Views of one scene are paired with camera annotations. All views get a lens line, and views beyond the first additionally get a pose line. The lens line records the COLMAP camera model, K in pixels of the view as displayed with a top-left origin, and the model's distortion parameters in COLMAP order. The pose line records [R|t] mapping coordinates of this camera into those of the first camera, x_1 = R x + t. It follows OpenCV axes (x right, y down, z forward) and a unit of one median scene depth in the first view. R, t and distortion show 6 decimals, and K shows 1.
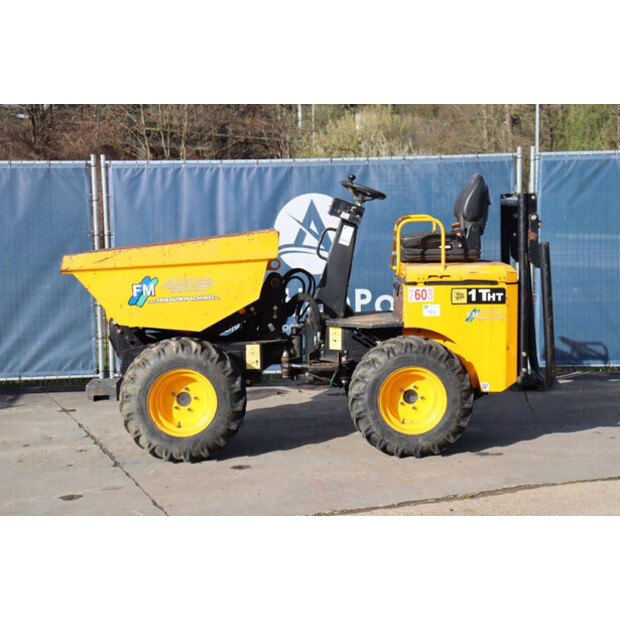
lens RADIAL K [[1263.1, 0, 311.2], [0, 1263.1, 307.3], [0, 0, 1]] dist [0.298519, 0.000000]
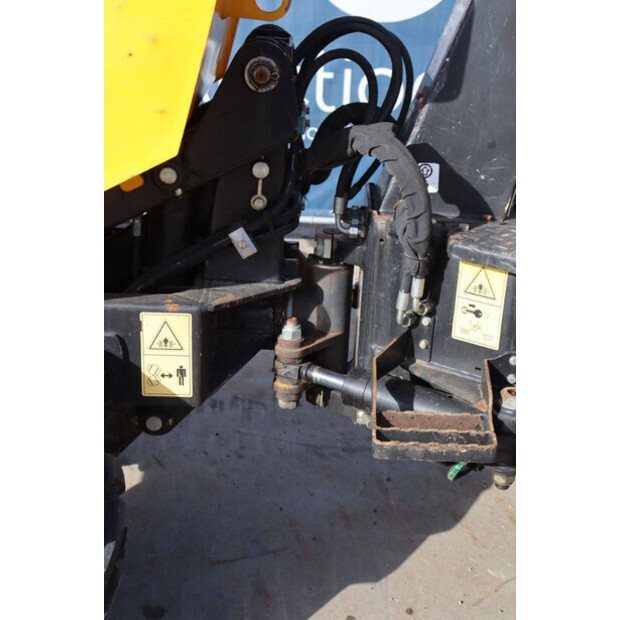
lens RADIAL K [[968.7, 0, 308.9], [0, 968.7, 306.6], [0, 0, 1]] dist [0.186074, 0.000000]
pose [[0.997416, 0.066714, -0.026654, -0.011260], [-0.057216, 0.962030, 0.266881, -0.028325], [0.043447, -0.264666, 0.963361, 0.822907]]
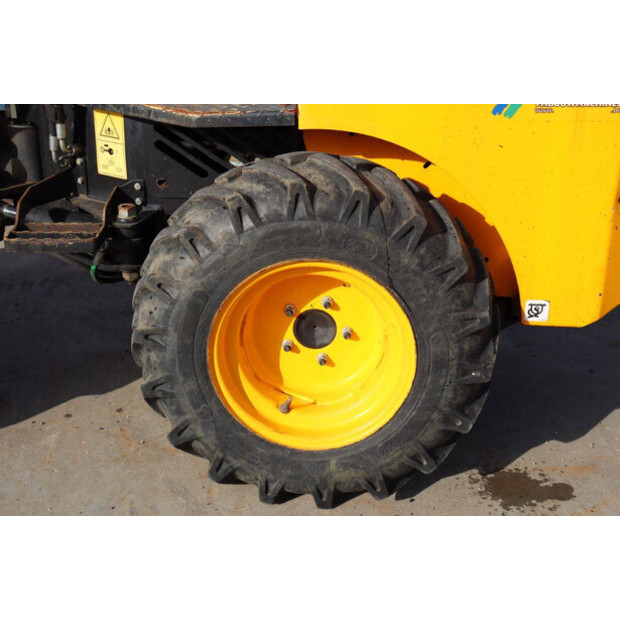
lens RADIAL K [[1030.6, 0, 308.8], [0, 1030.6, 296.1], [0, 0, 1]] dist [0.136909, 0.000000]
pose [[0.998007, 0.038254, -0.050192, 0.091065], [-0.022632, 0.959388, 0.281179, -0.016898], [0.058910, -0.279483, 0.958342, 0.740365]]
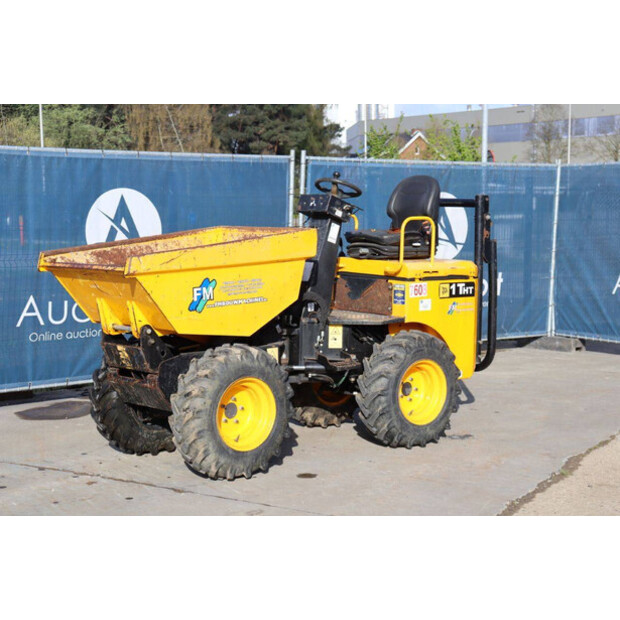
lens RADIAL K [[1213.7, 0, 308.9], [0, 1213.7, 304.9], [0, 0, 1]] dist [0.261101, 0.000000]
pose [[0.785332, -0.035435, 0.618060, -0.601149], [0.034852, 0.999308, 0.013009, -0.014041], [-0.618093, 0.011324, 0.786023, 0.270234]]
